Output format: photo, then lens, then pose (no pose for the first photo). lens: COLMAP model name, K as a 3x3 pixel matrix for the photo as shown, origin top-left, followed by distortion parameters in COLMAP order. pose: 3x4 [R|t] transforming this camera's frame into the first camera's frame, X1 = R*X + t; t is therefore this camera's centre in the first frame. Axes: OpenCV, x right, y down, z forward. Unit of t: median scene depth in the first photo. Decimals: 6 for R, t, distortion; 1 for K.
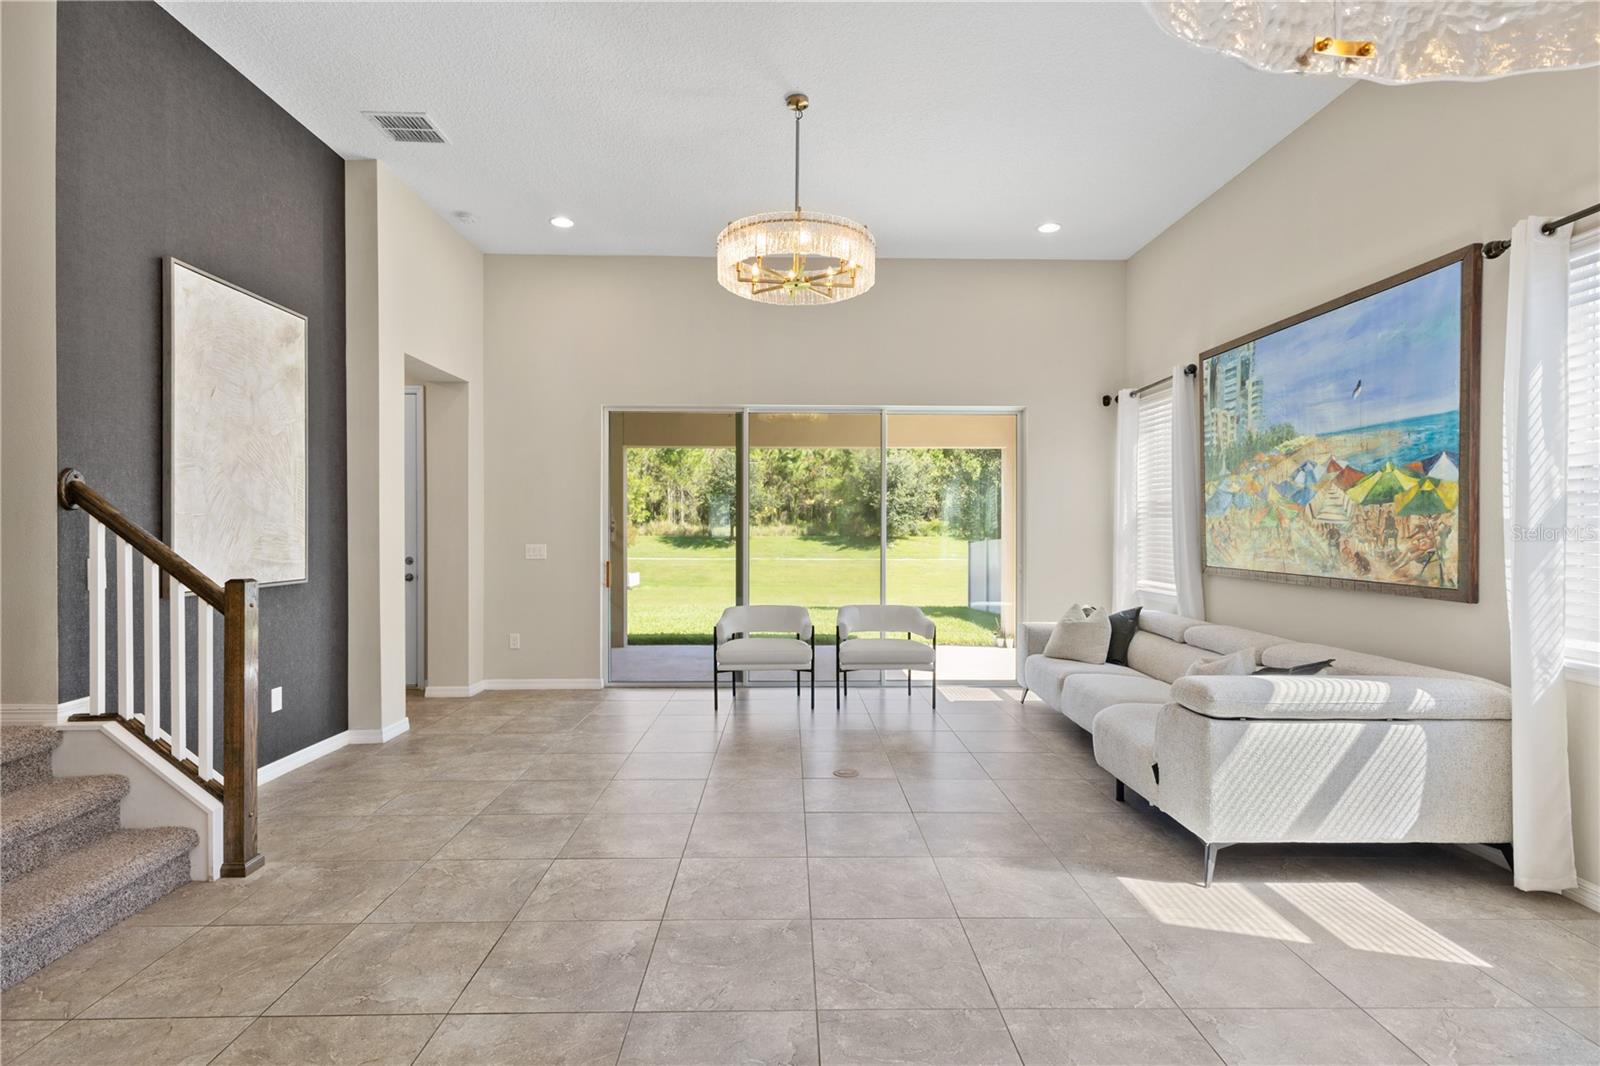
lens RADIAL K [[794.0, 0, 799.8], [0, 794.0, 531.6], [0, 0, 1]] dist [0.017030, -0.006420]
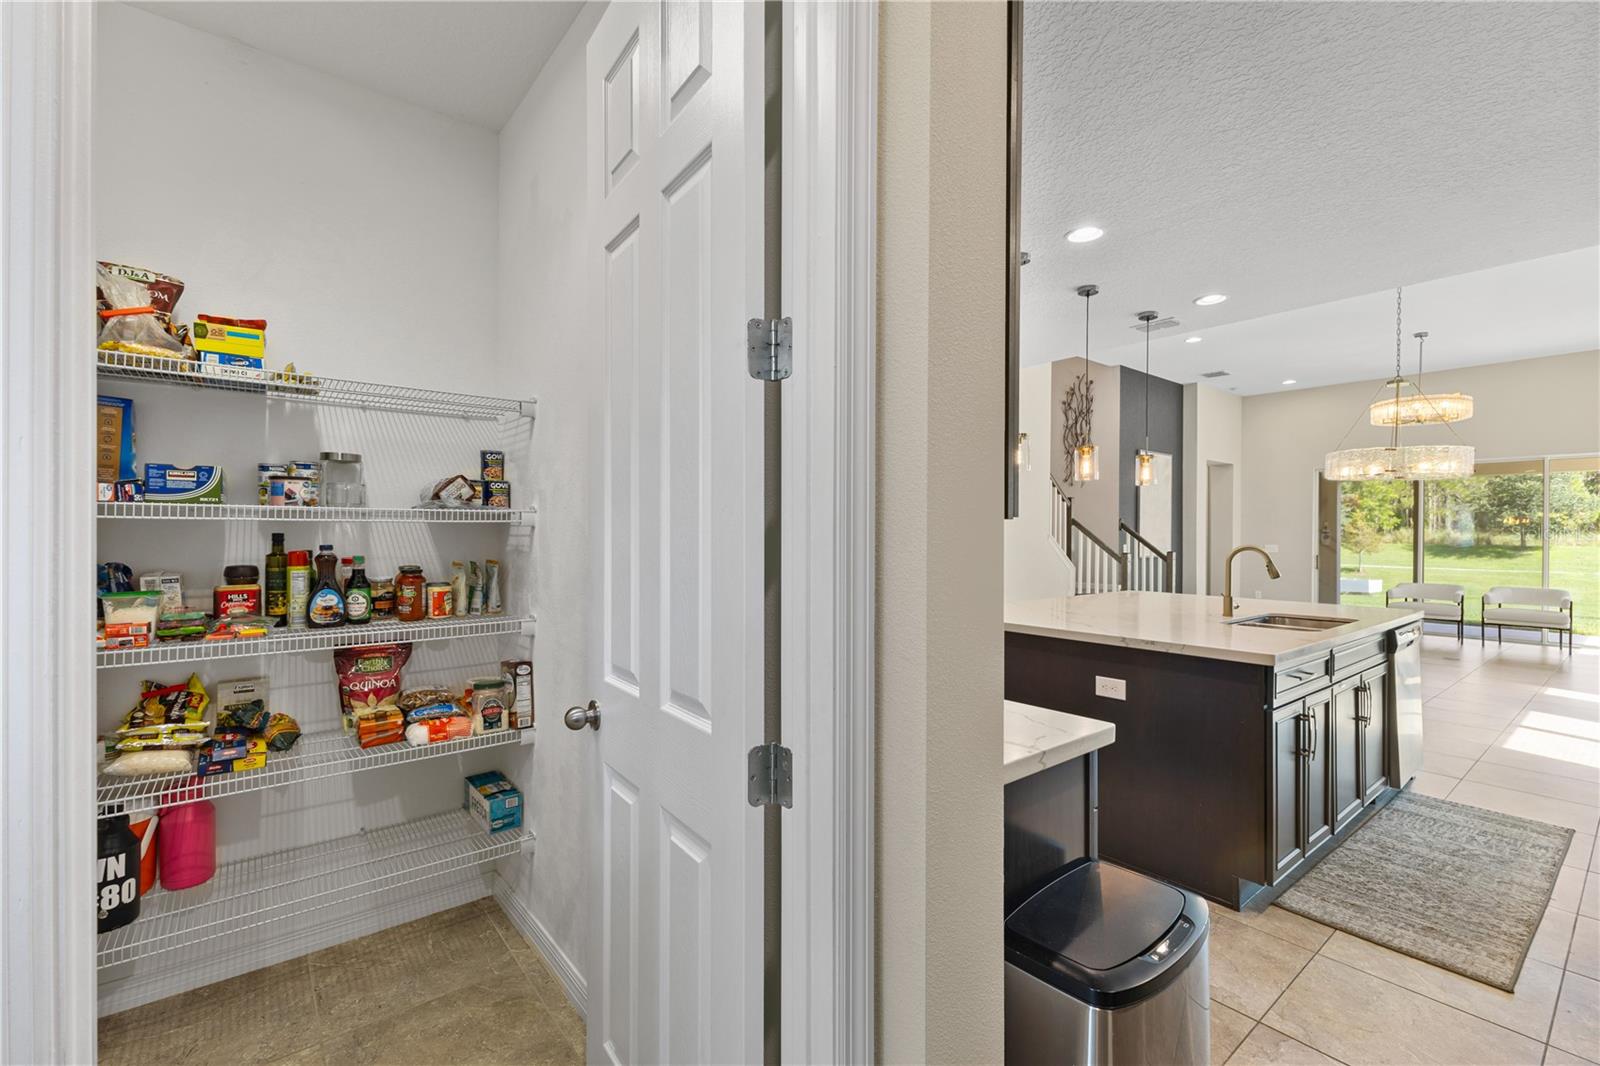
lens RADIAL K [[693.2, 0, 799.6], [0, 693.2, 531.3], [0, 0, 1]] dist [0.014145, -0.003631]
pose [[0.616965, 0.000361, -0.786990, 0.459561], [-0.007655, 0.999955, -0.005542, 0.003014], [0.786953, 0.009443, 0.616940, -1.481820]]
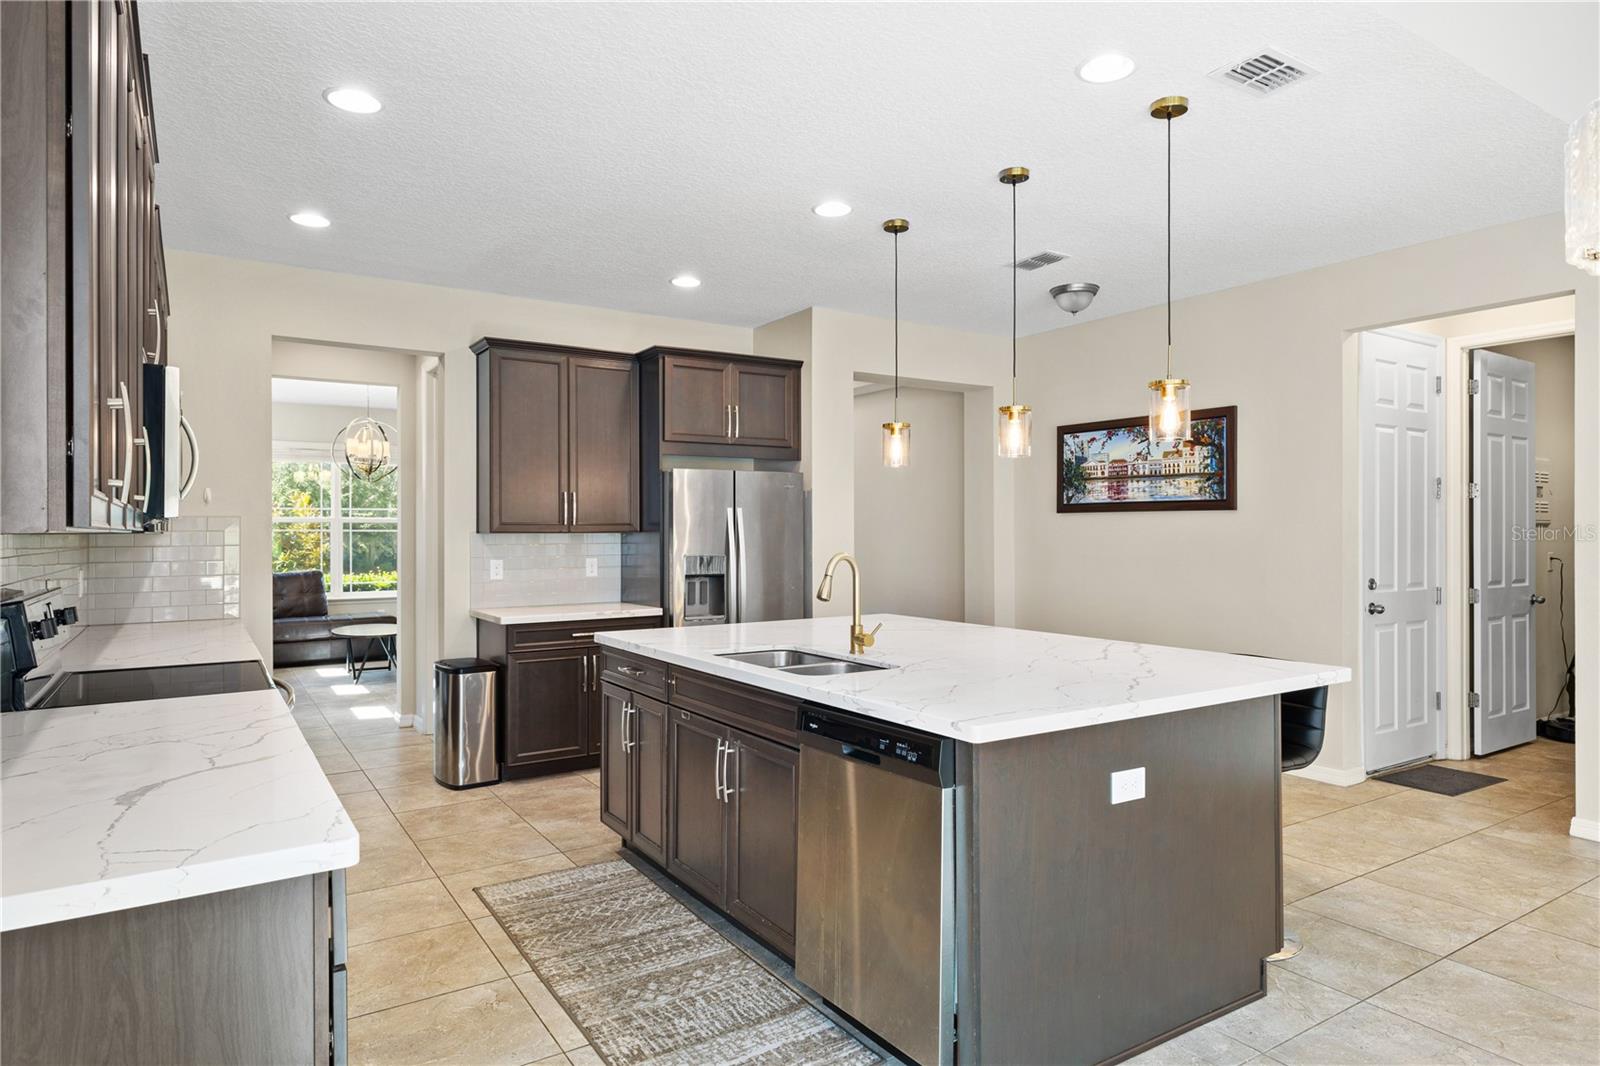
lens RADIAL K [[930.8, 0, 796.3], [0, 930.8, 528.1], [0, 0, 1]] dist [0.006815, -0.006167]
pose [[-0.848630, -0.000693, -0.528986, 0.584660], [0.000086, 0.999999, -0.001449, -0.008547], [0.528987, -0.001275, -0.848629, 0.142597]]
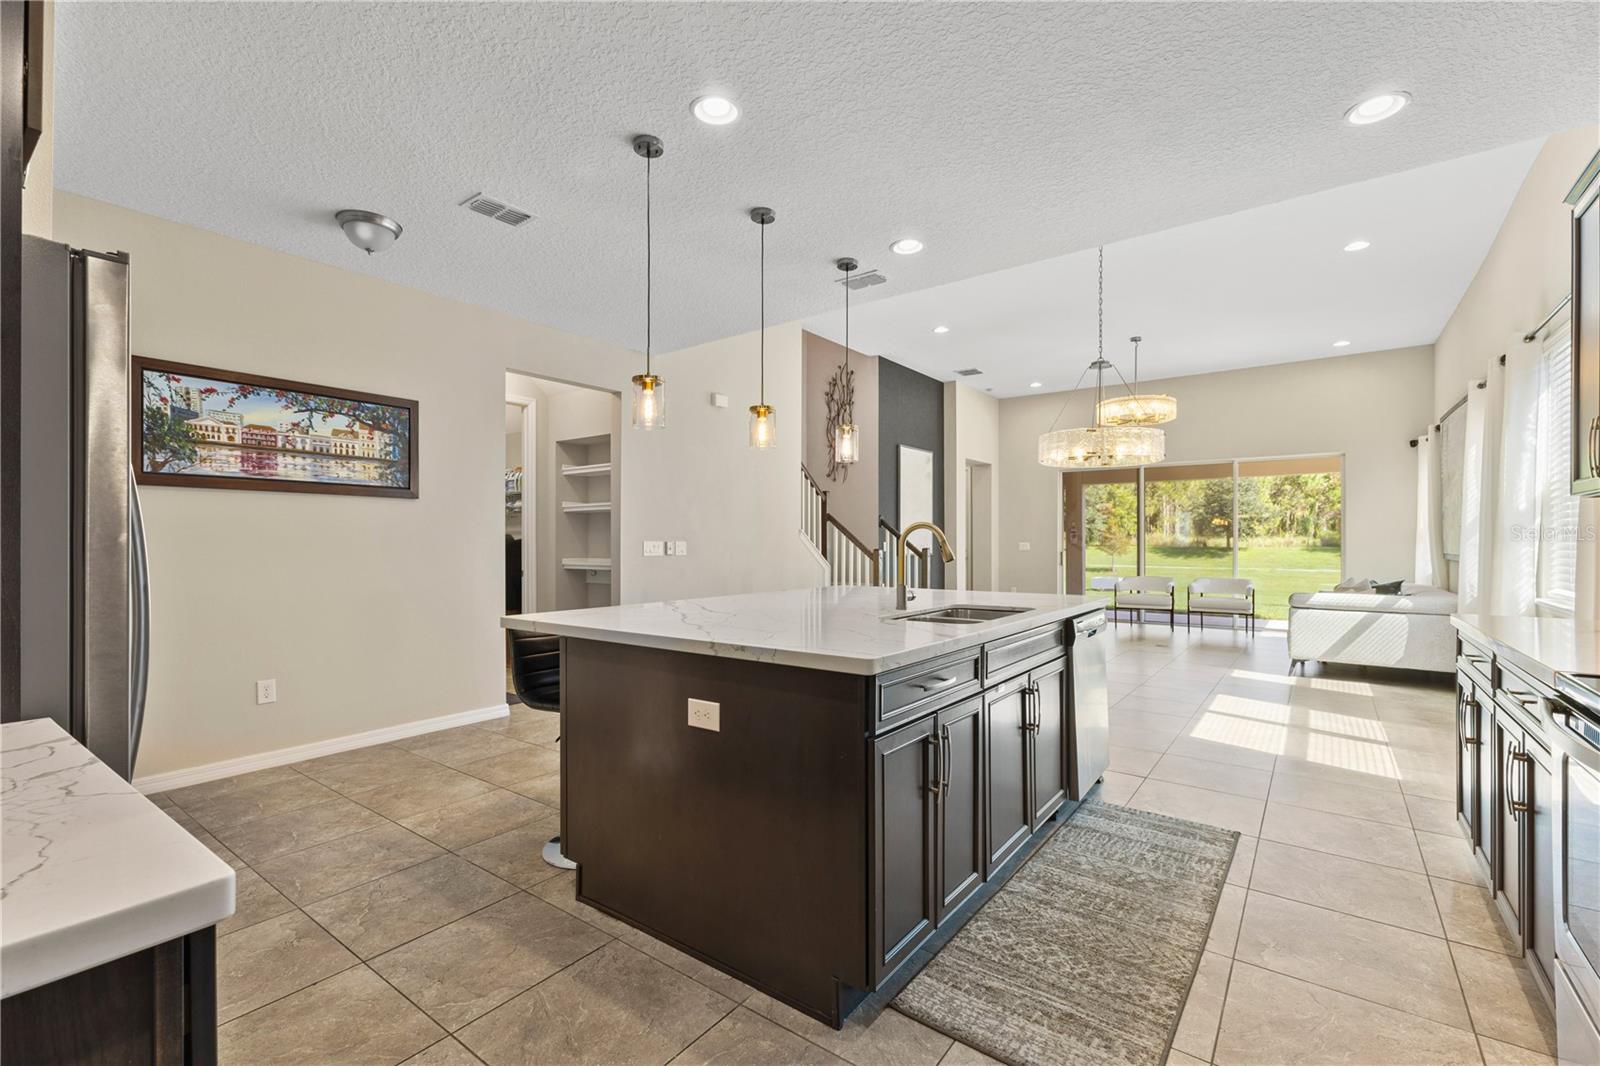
lens RADIAL K [[693.2, 0, 794.3], [0, 693.2, 541.0], [0, 0, 1]] dist [0.014145, -0.003631]
pose [[0.787653, -0.002512, -0.616113, 0.457682], [-0.000320, 0.999990, -0.004486, 0.033401], [0.616118, 0.003730, 0.787645, -1.152176]]
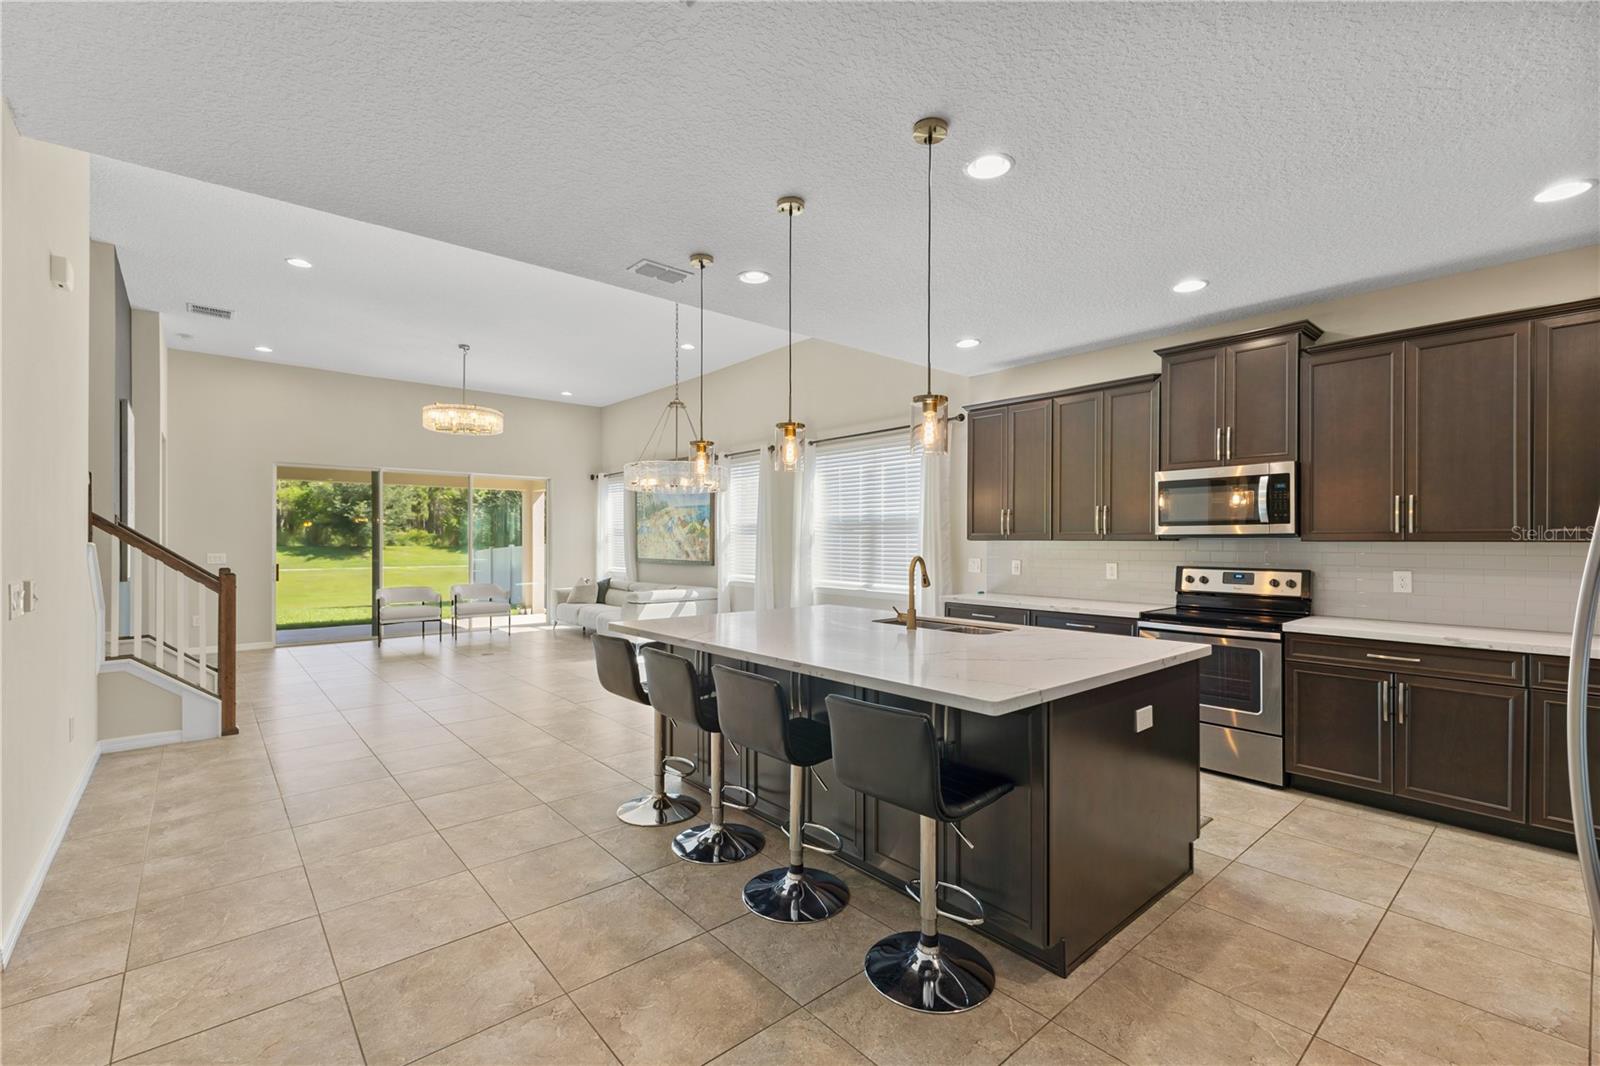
lens RADIAL K [[693.2, 0, 798.9], [0, 693.2, 540.0], [0, 0, 1]] dist [0.014145, -0.003631]
pose [[0.766615, -0.000331, 0.642107, -0.546113], [0.001182, 0.999999, -0.000895, -0.007800], [-0.642106, 0.001445, 0.766615, -1.086756]]
